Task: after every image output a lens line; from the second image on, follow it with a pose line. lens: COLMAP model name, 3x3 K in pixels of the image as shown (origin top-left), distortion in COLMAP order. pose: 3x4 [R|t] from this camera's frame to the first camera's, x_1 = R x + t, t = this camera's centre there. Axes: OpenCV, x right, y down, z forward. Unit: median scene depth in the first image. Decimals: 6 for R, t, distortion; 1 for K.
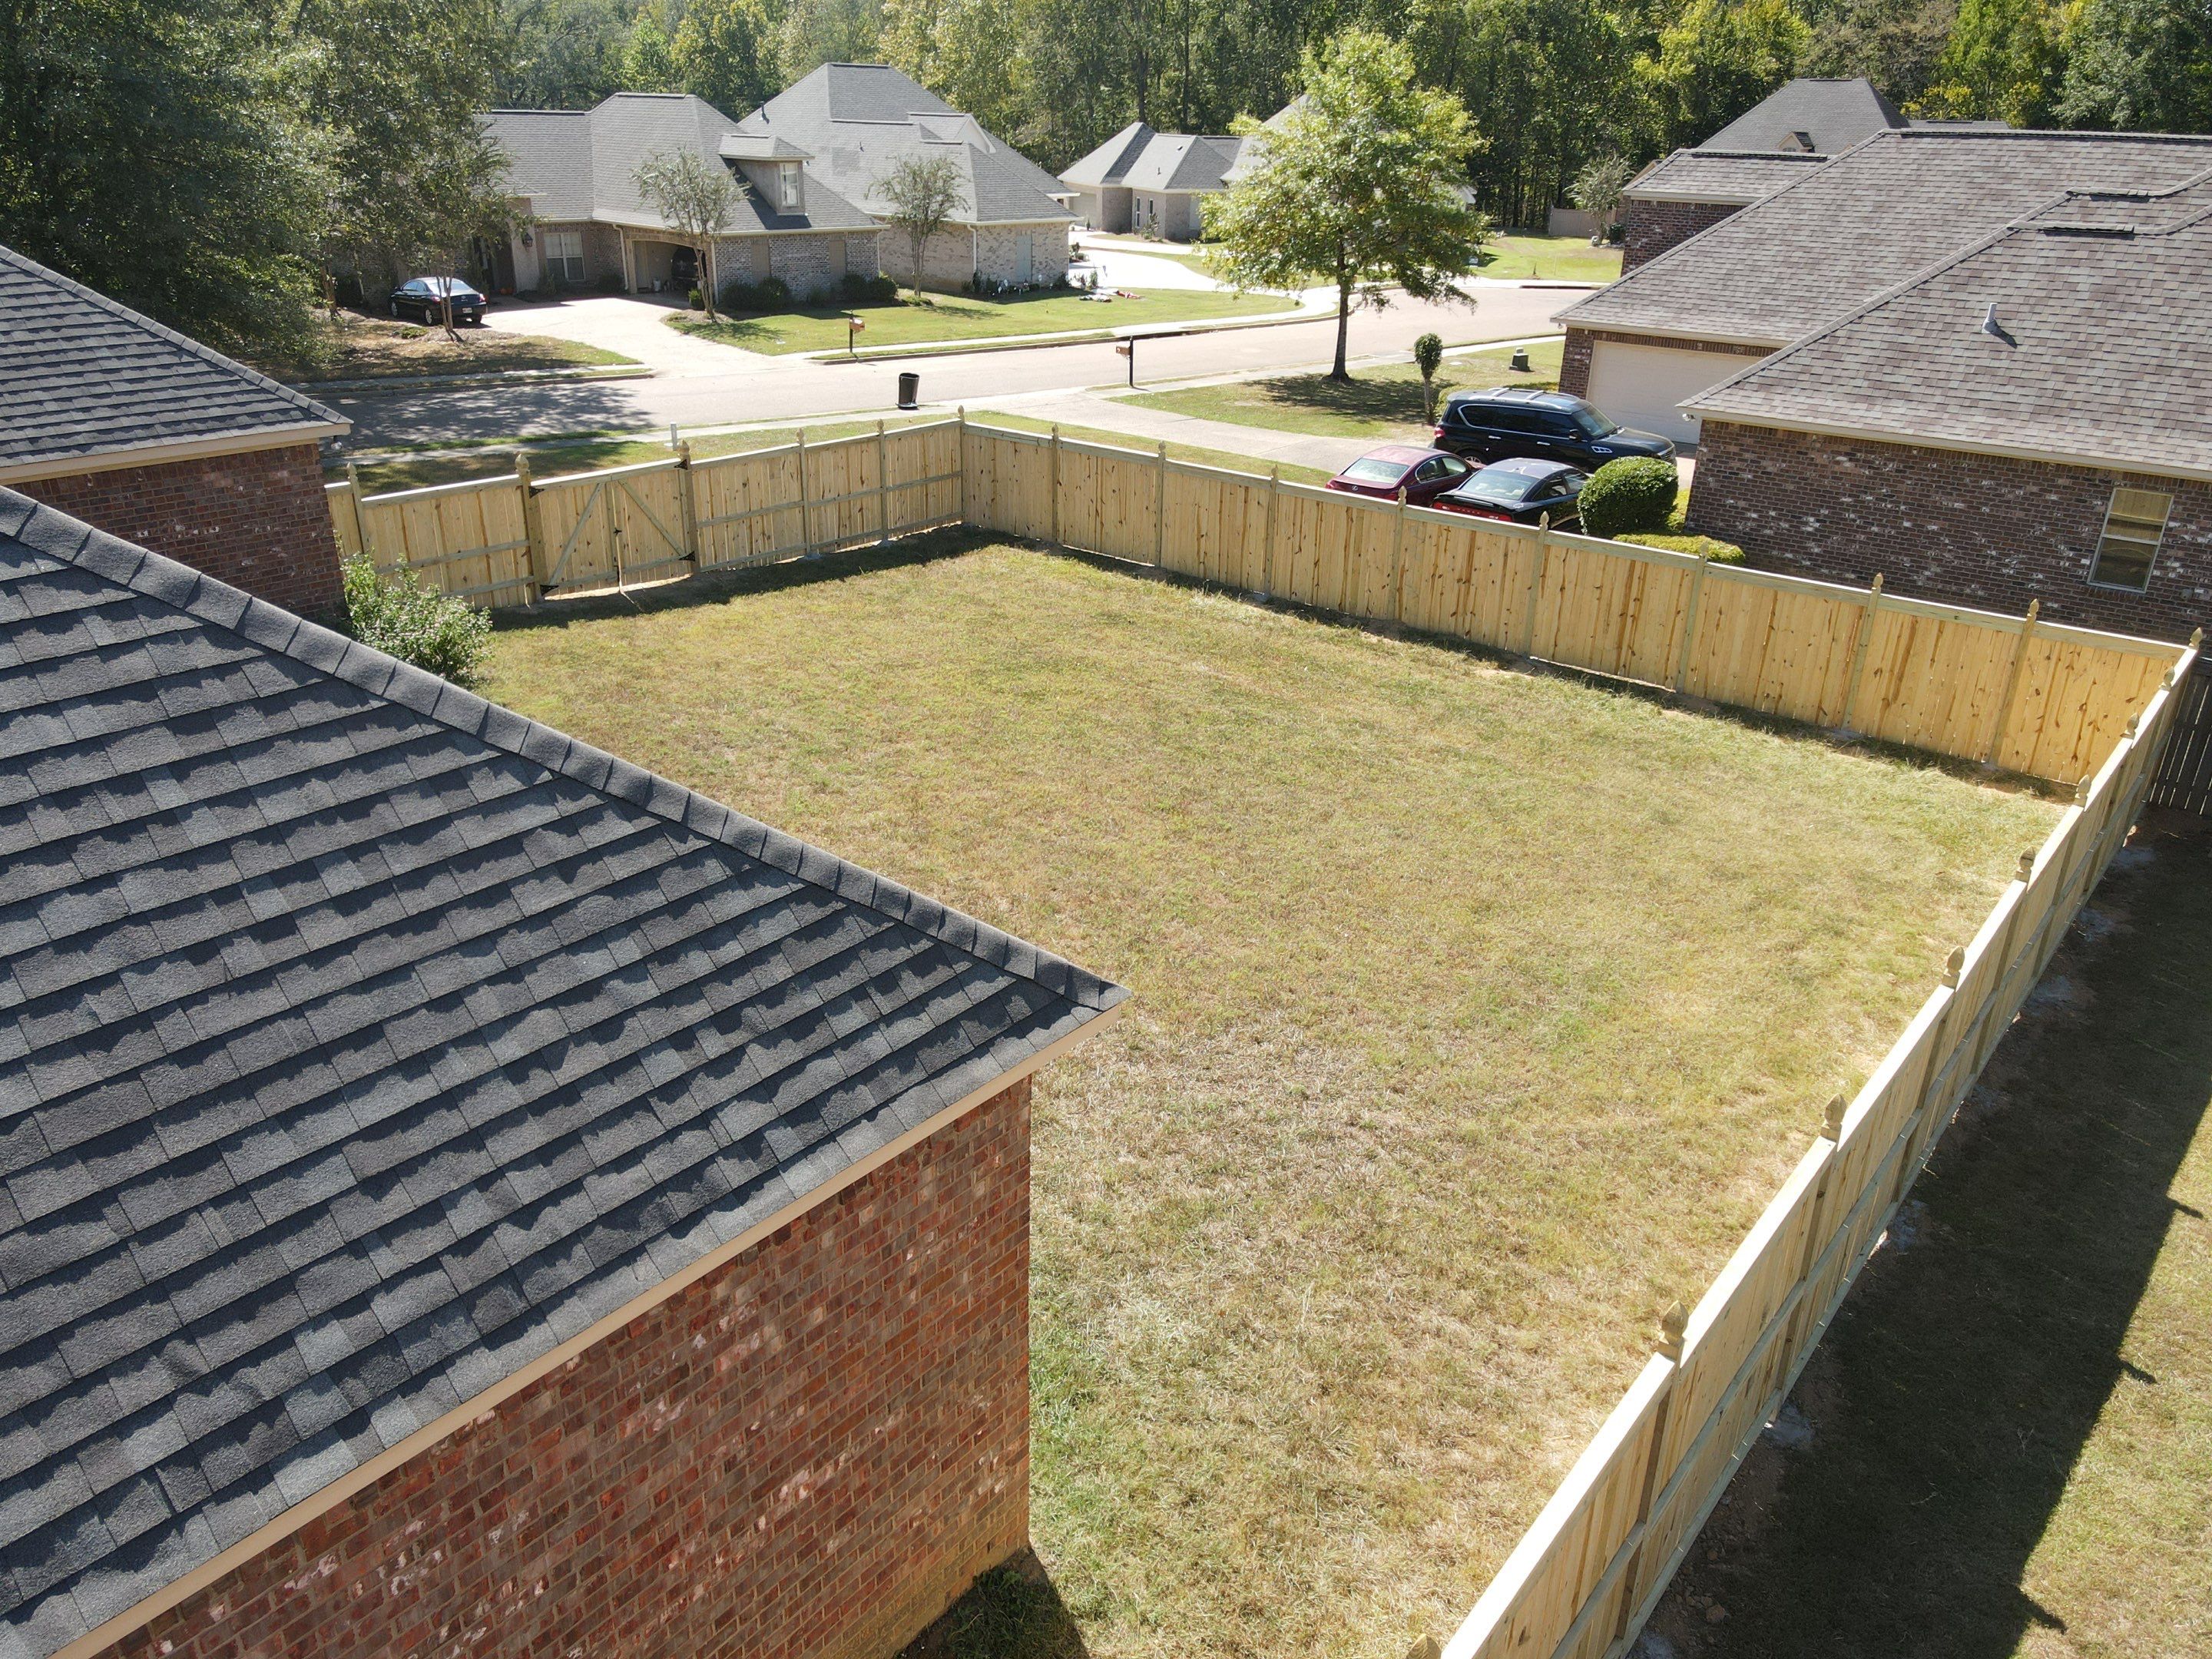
lens RADIAL K [[1613.3, 0, 1106.0], [0, 1613.3, 829.5], [0, 0, 1]] dist [0.013387, -0.000305]
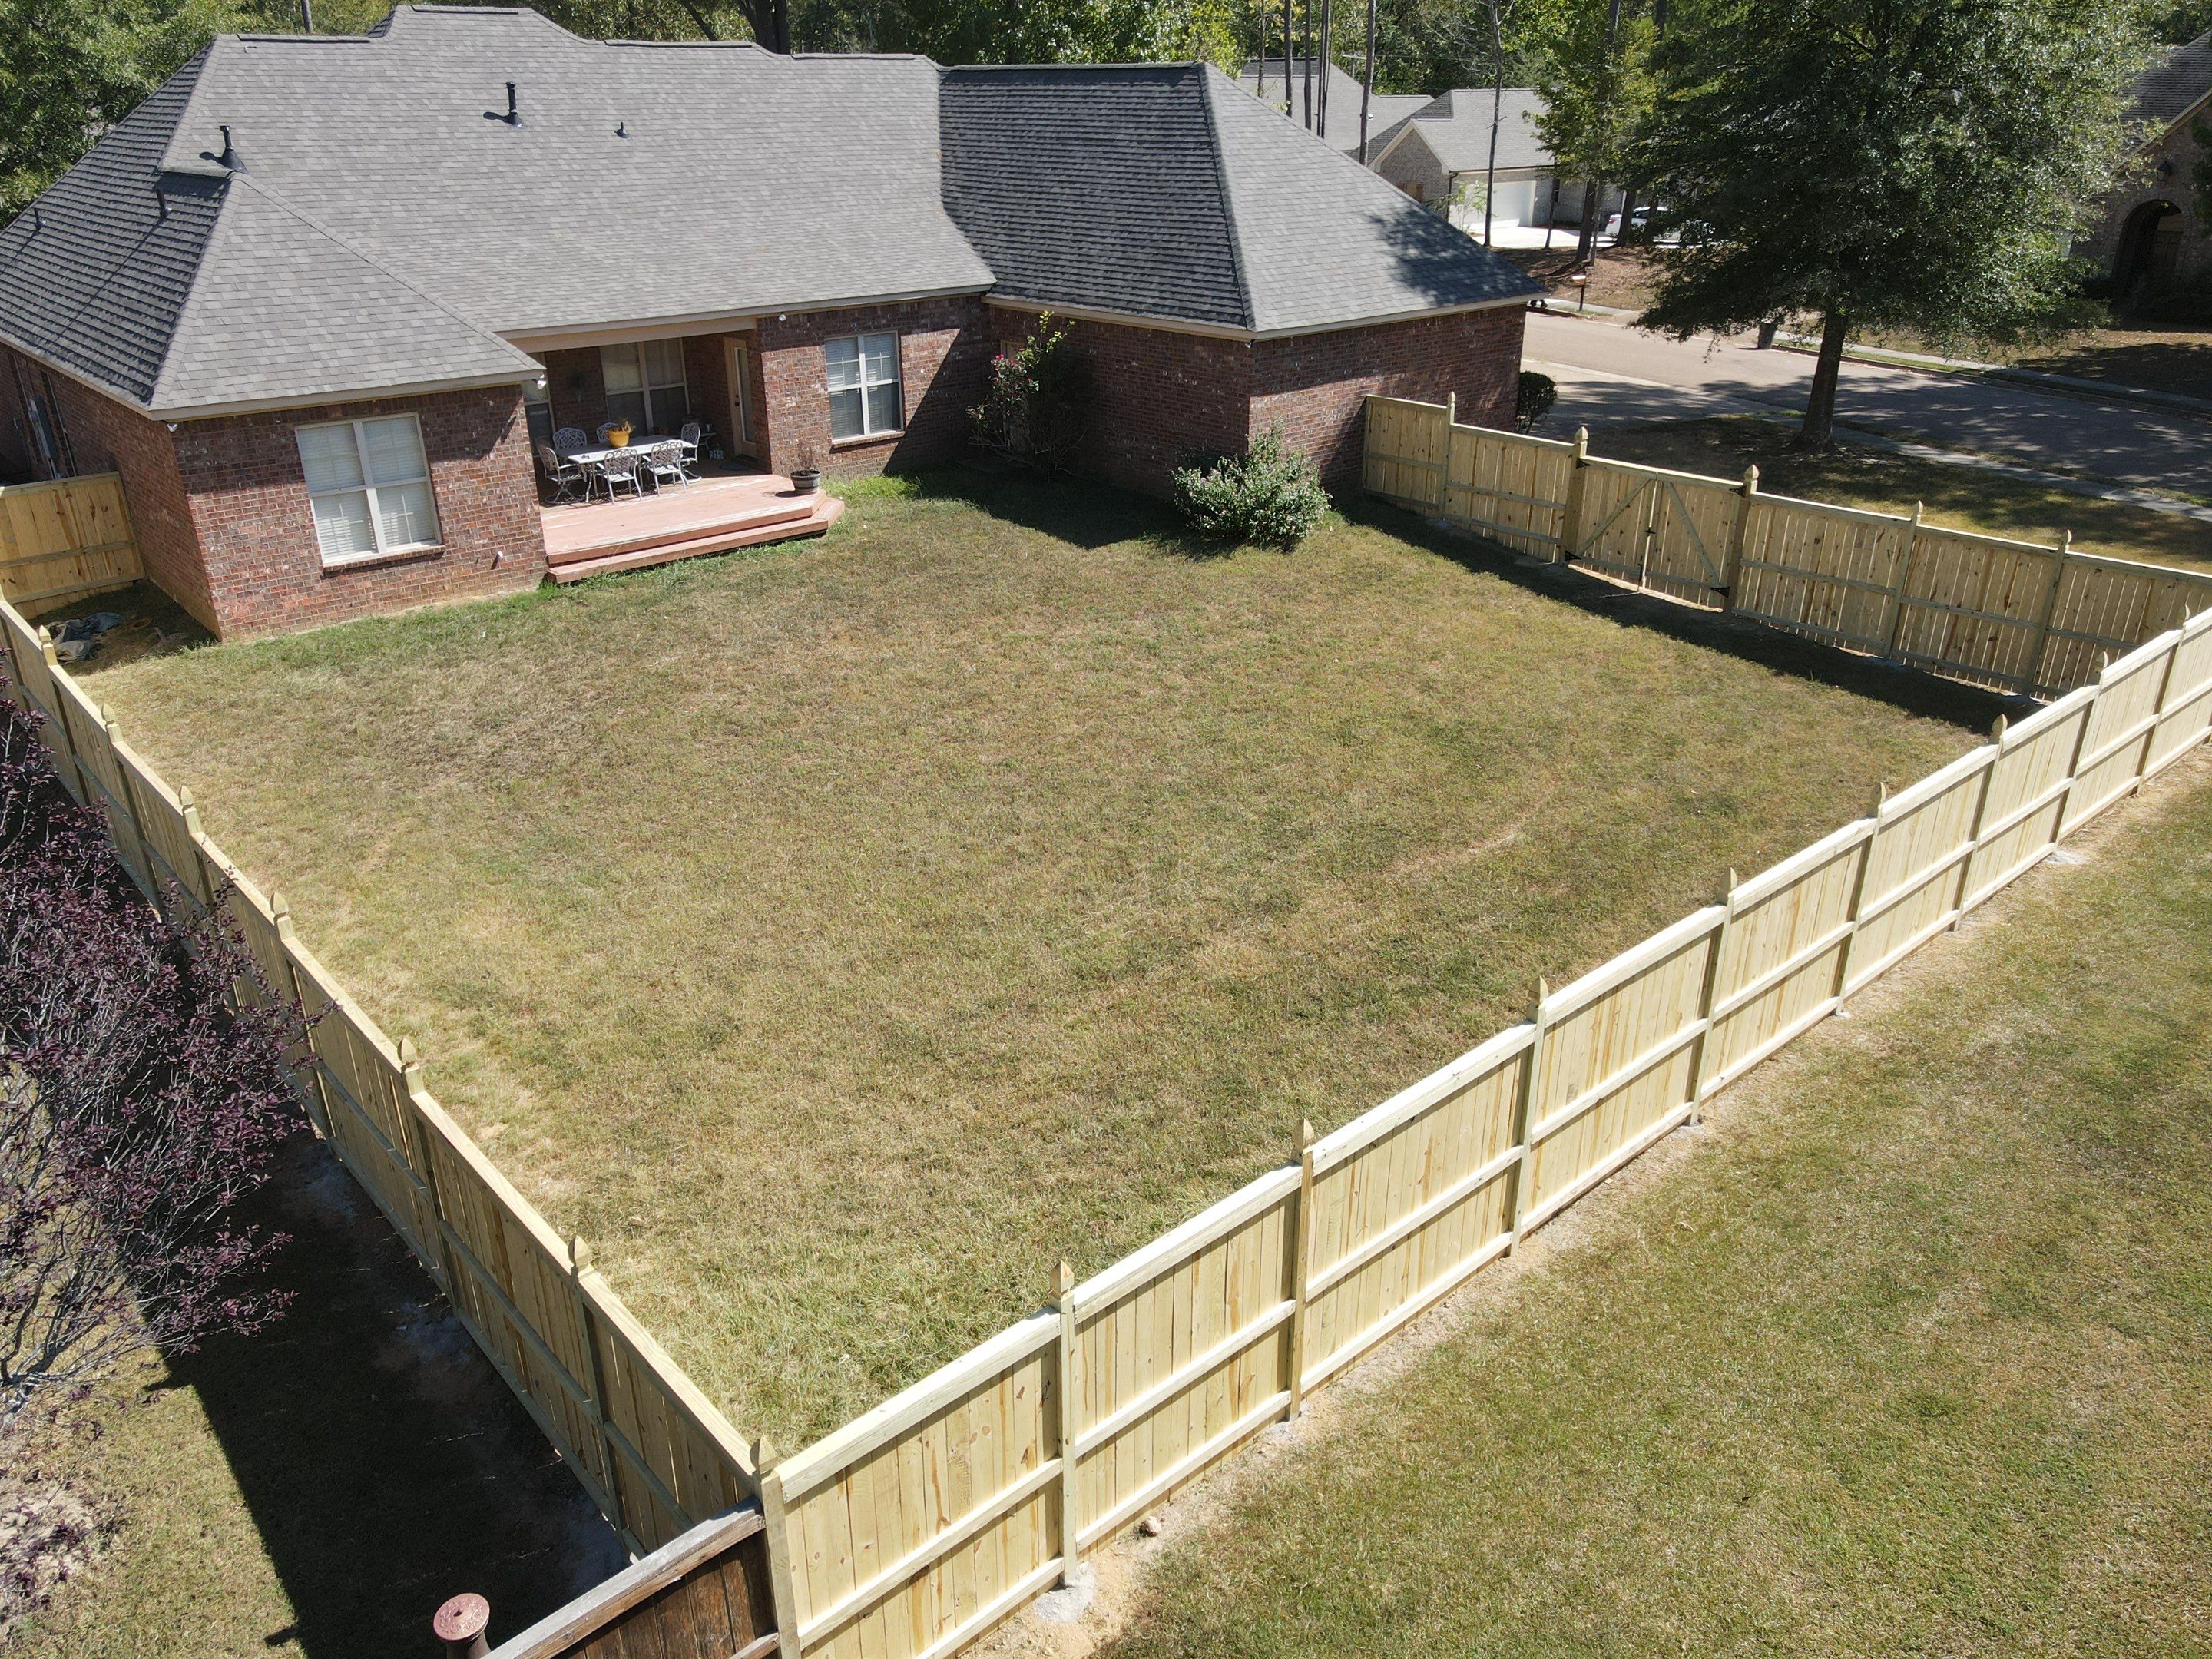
lens RADIAL K [[1613.3, 0, 1106.0], [0, 1613.3, 829.5], [0, 0, 1]] dist [0.013387, -0.000305]
pose [[-0.165497, 0.391079, -0.905355, 0.702505], [-0.399994, 0.812499, 0.424087, -0.318672], [0.901452, 0.432322, 0.021963, 0.753931]]
